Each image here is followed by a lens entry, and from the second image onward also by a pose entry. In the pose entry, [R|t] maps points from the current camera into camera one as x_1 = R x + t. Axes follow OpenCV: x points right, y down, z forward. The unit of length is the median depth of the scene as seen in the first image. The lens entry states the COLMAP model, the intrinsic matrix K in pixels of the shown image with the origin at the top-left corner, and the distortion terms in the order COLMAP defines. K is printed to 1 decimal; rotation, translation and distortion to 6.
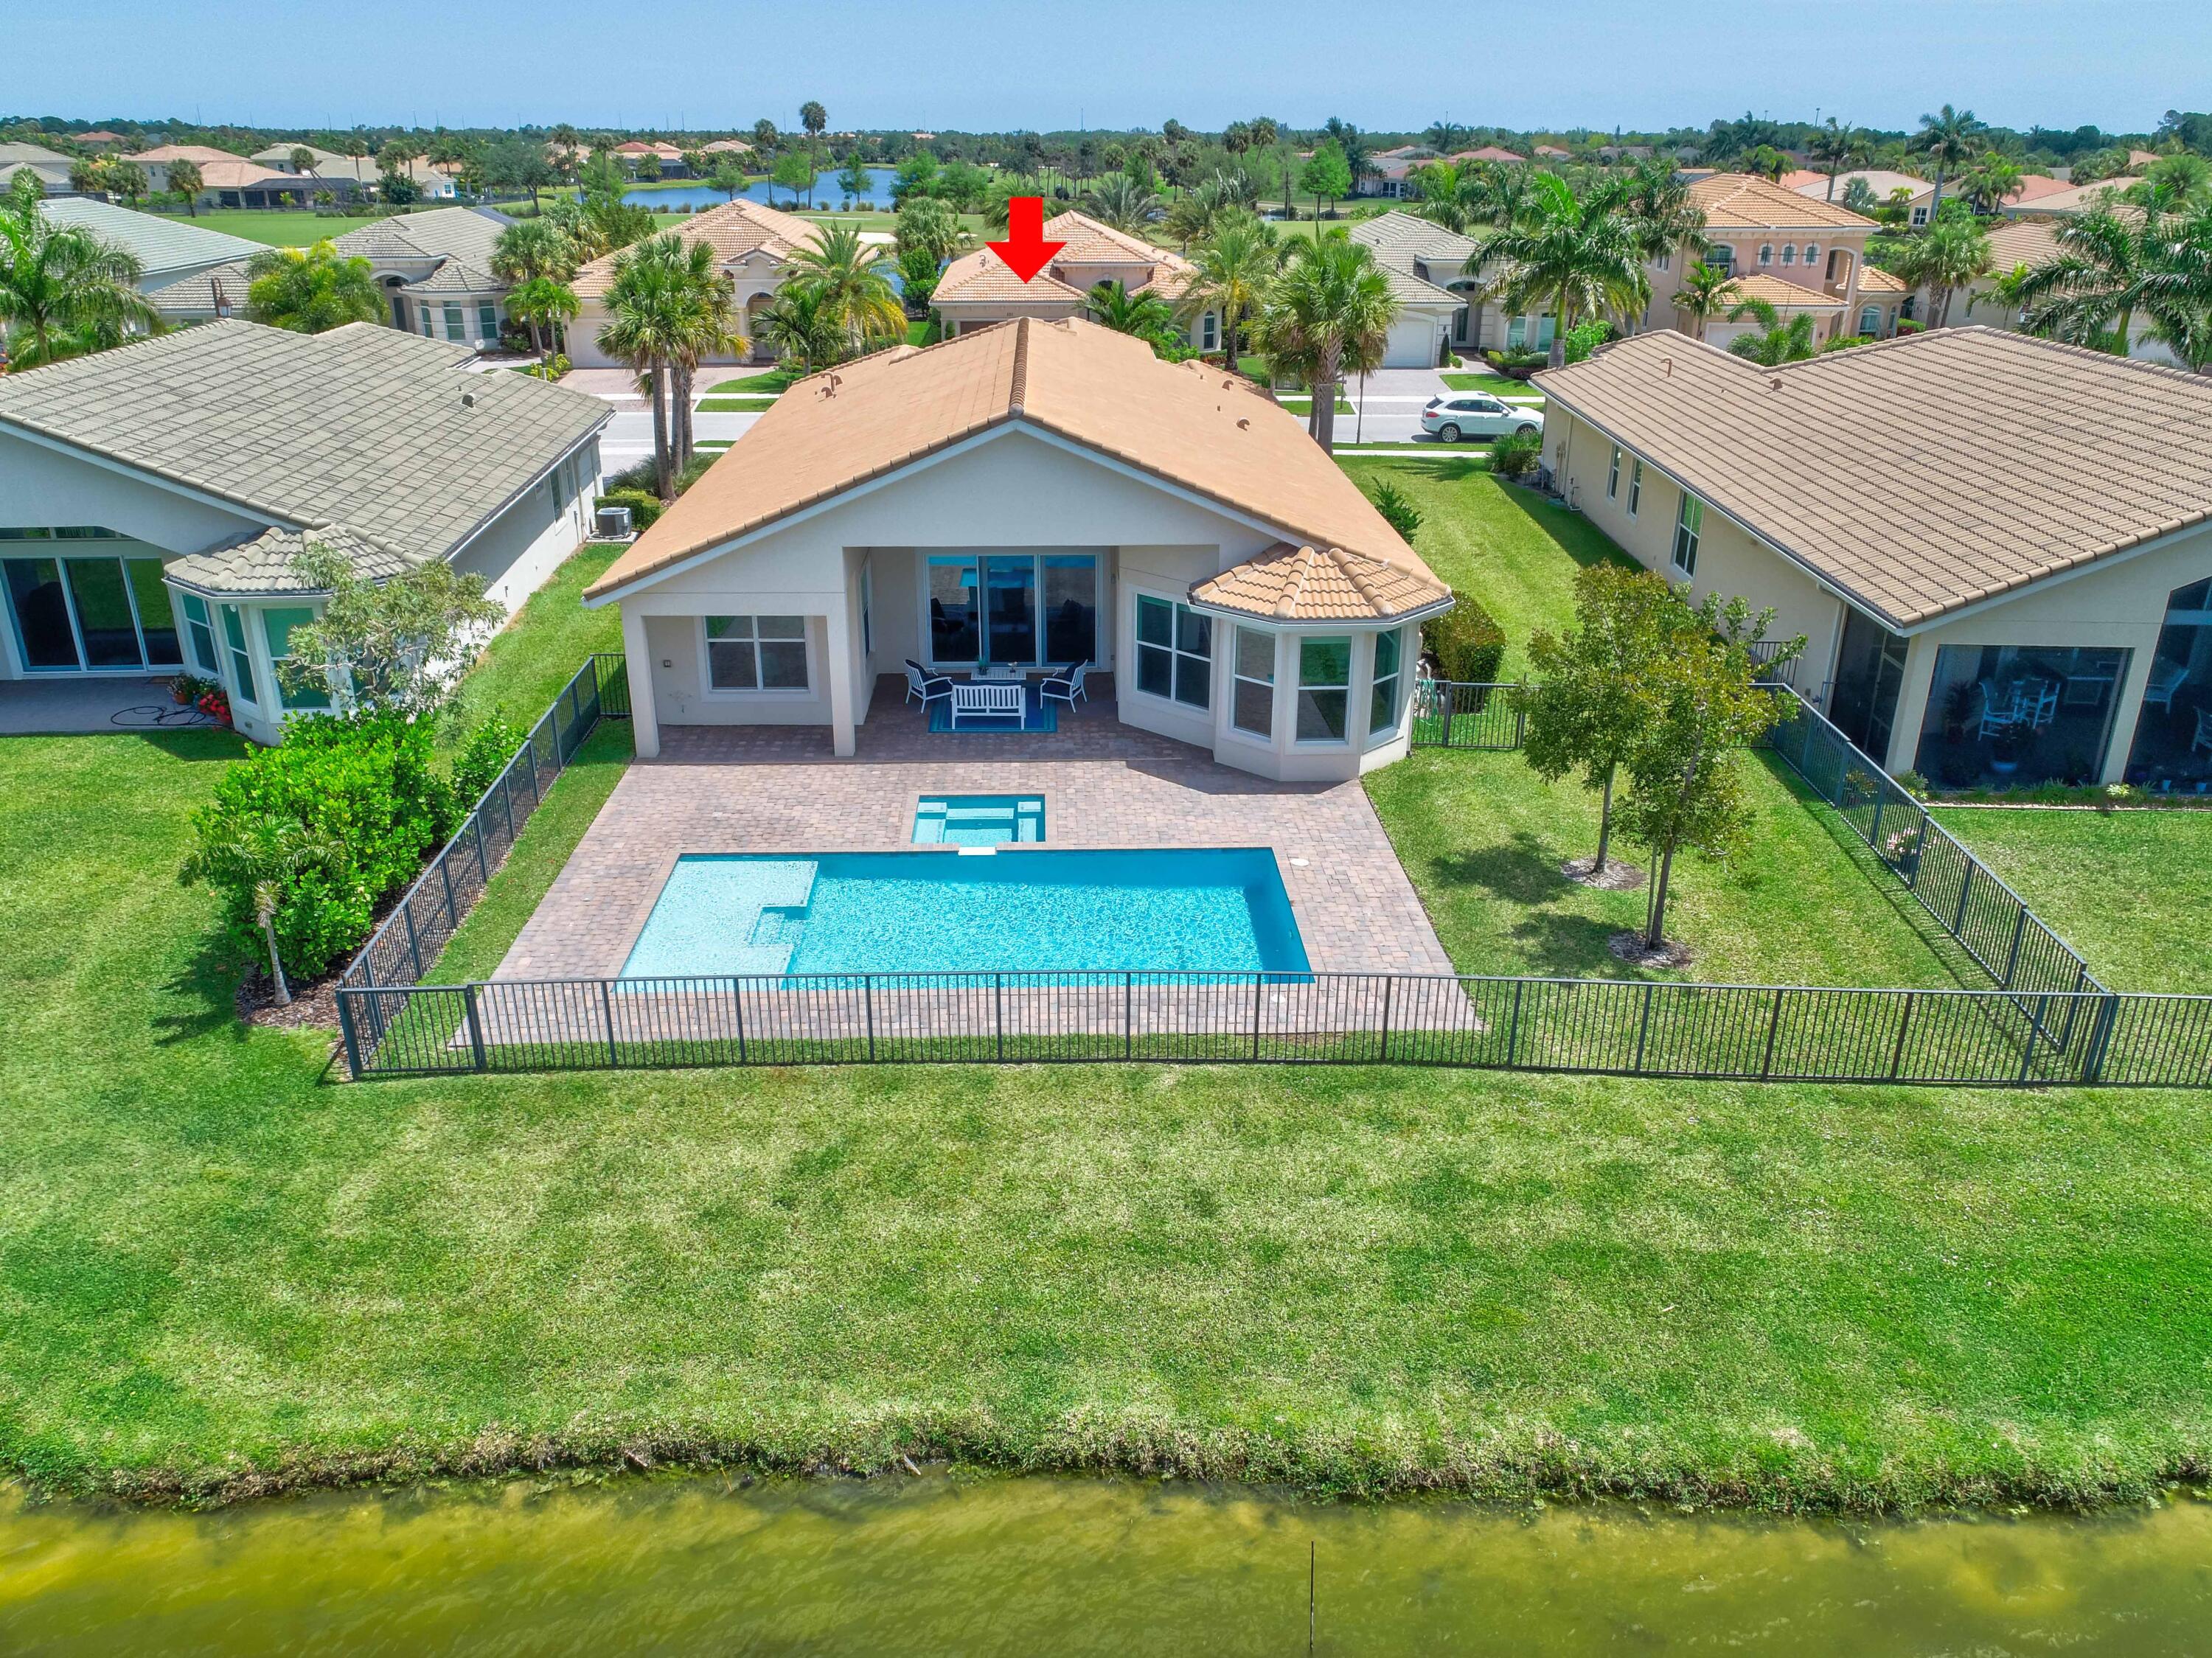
lens RADIAL K [[1673.7, 0, 1107.2], [0, 1673.7, 836.0], [0, 0, 1]] dist [-0.002838, 0.004853]
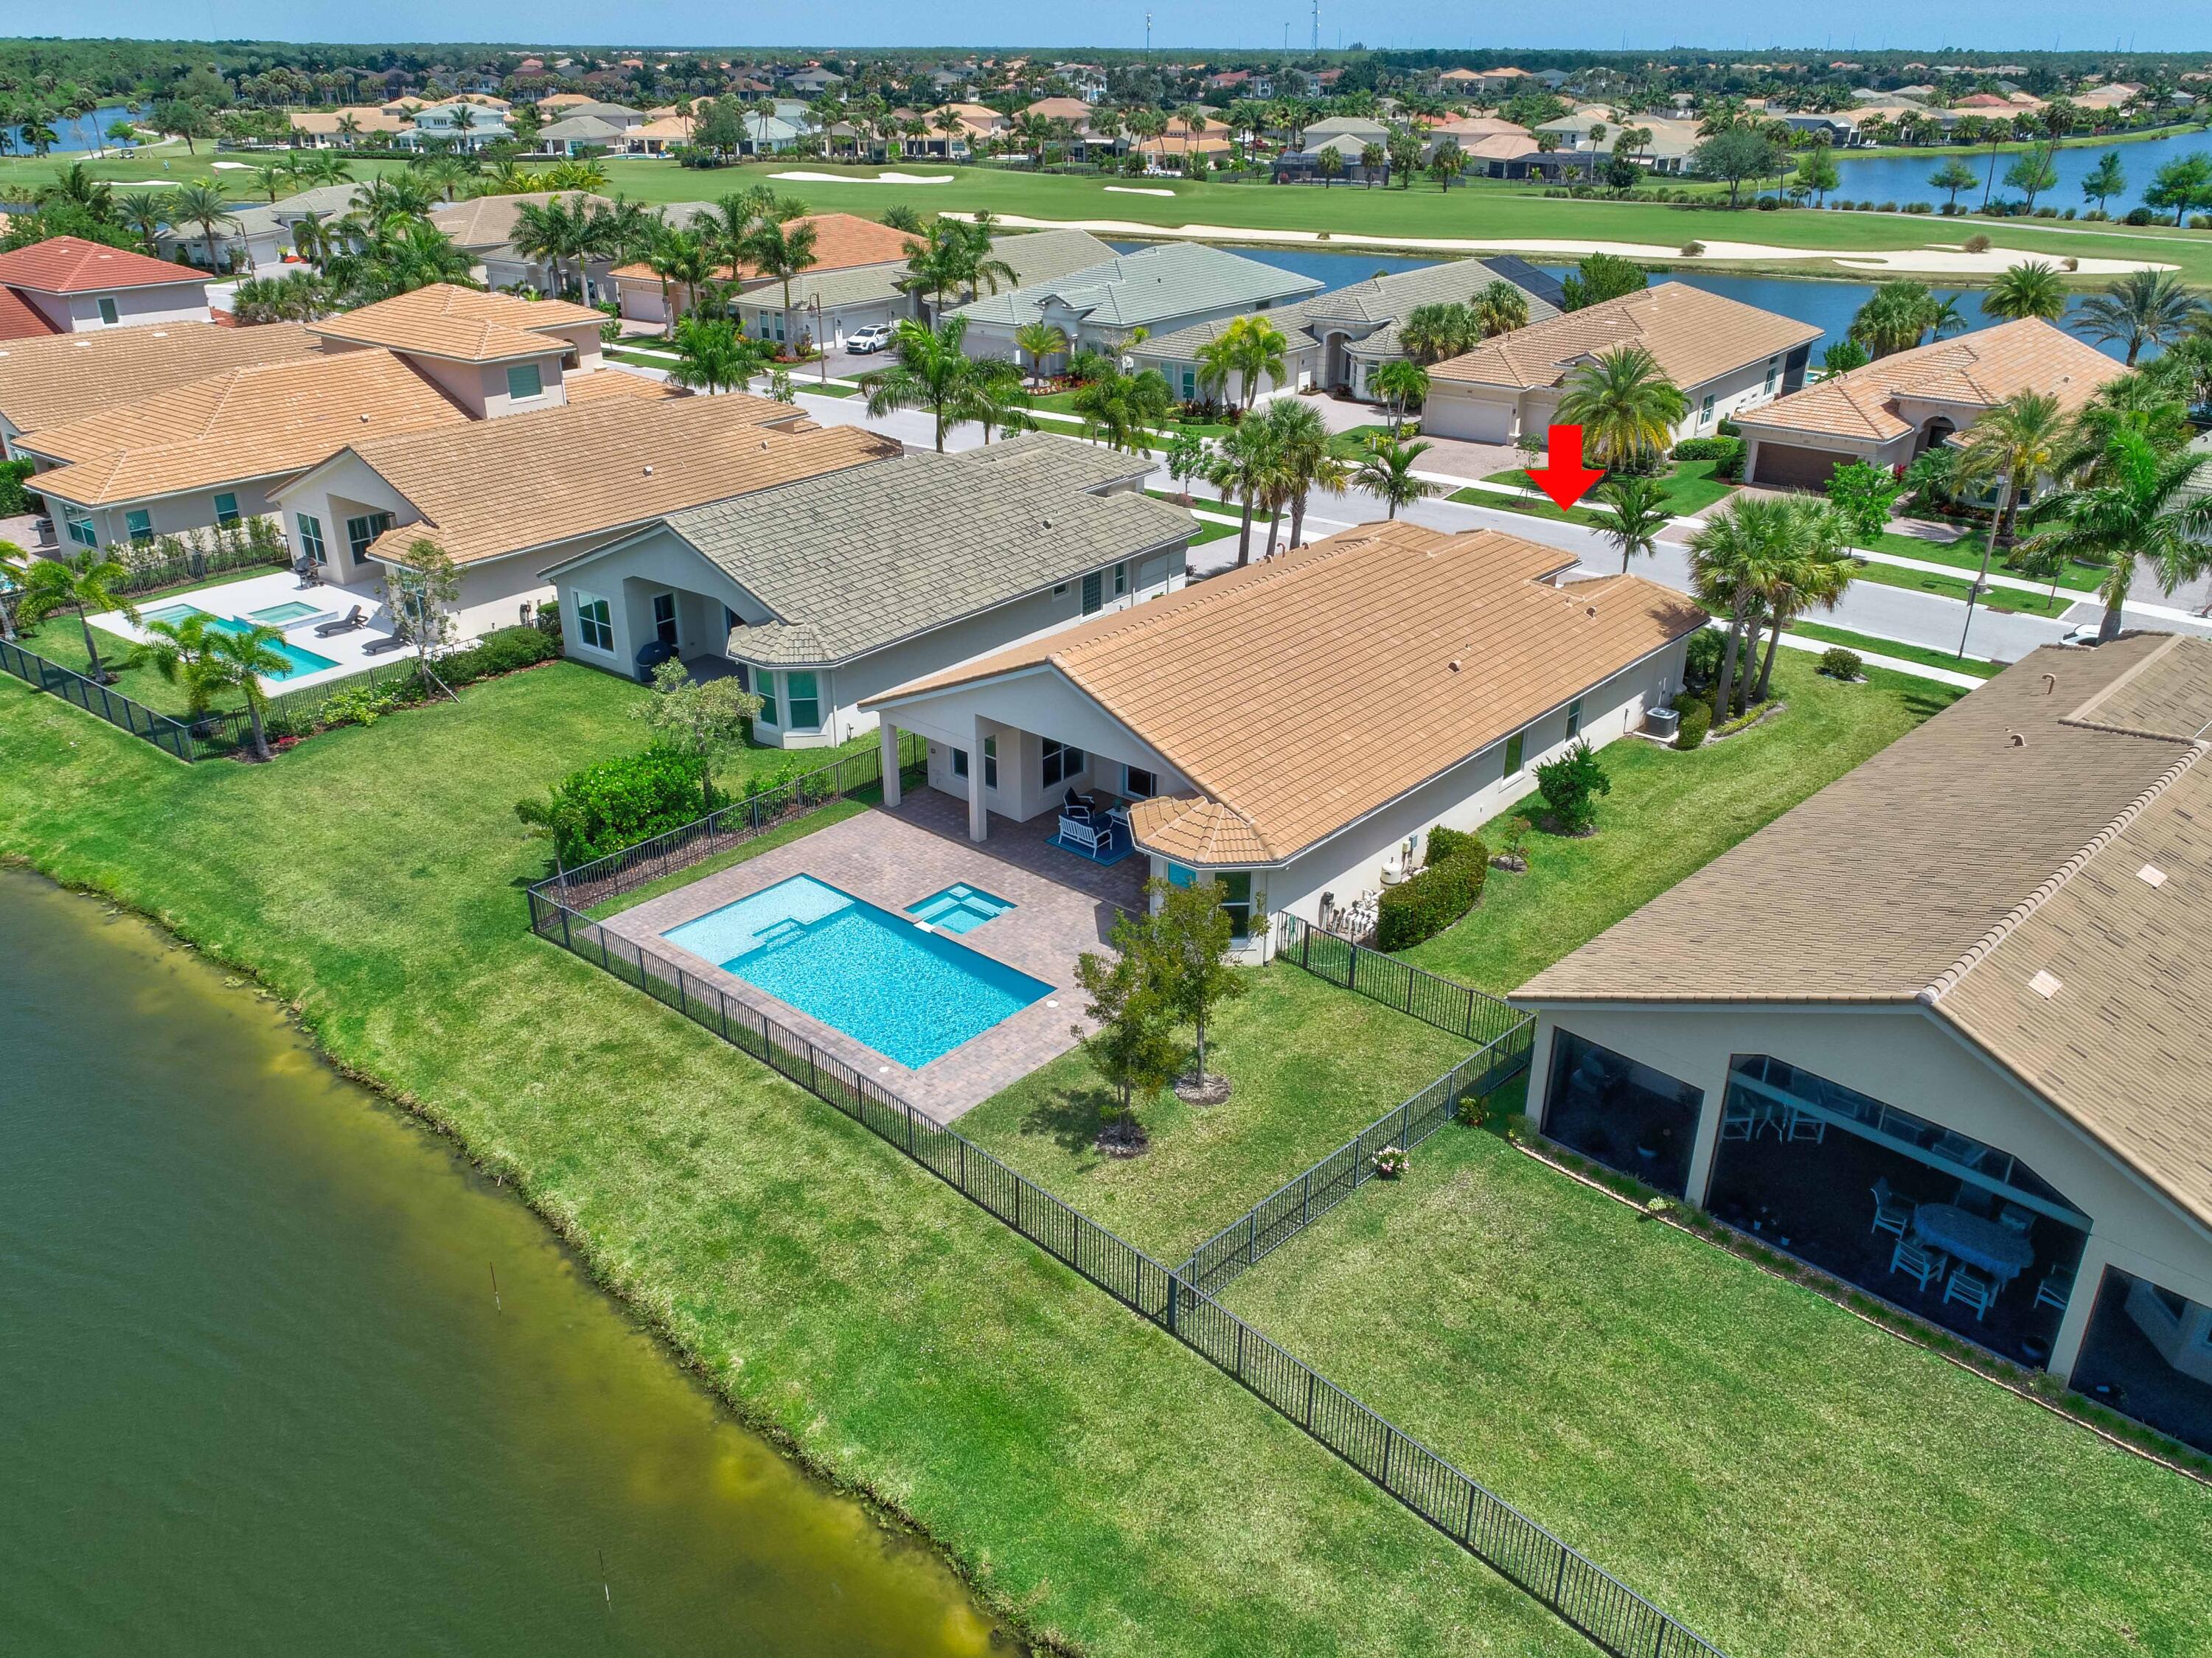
lens RADIAL K [[1673.7, 0, 1104.2], [0, 1673.7, 822.4], [0, 0, 1]] dist [-0.002838, 0.004853]
pose [[0.732145, 0.287170, -0.617655, 1.307156], [-0.264685, 0.955466, 0.130482, -0.442138], [0.627619, 0.067952, 0.775550, -0.181242]]
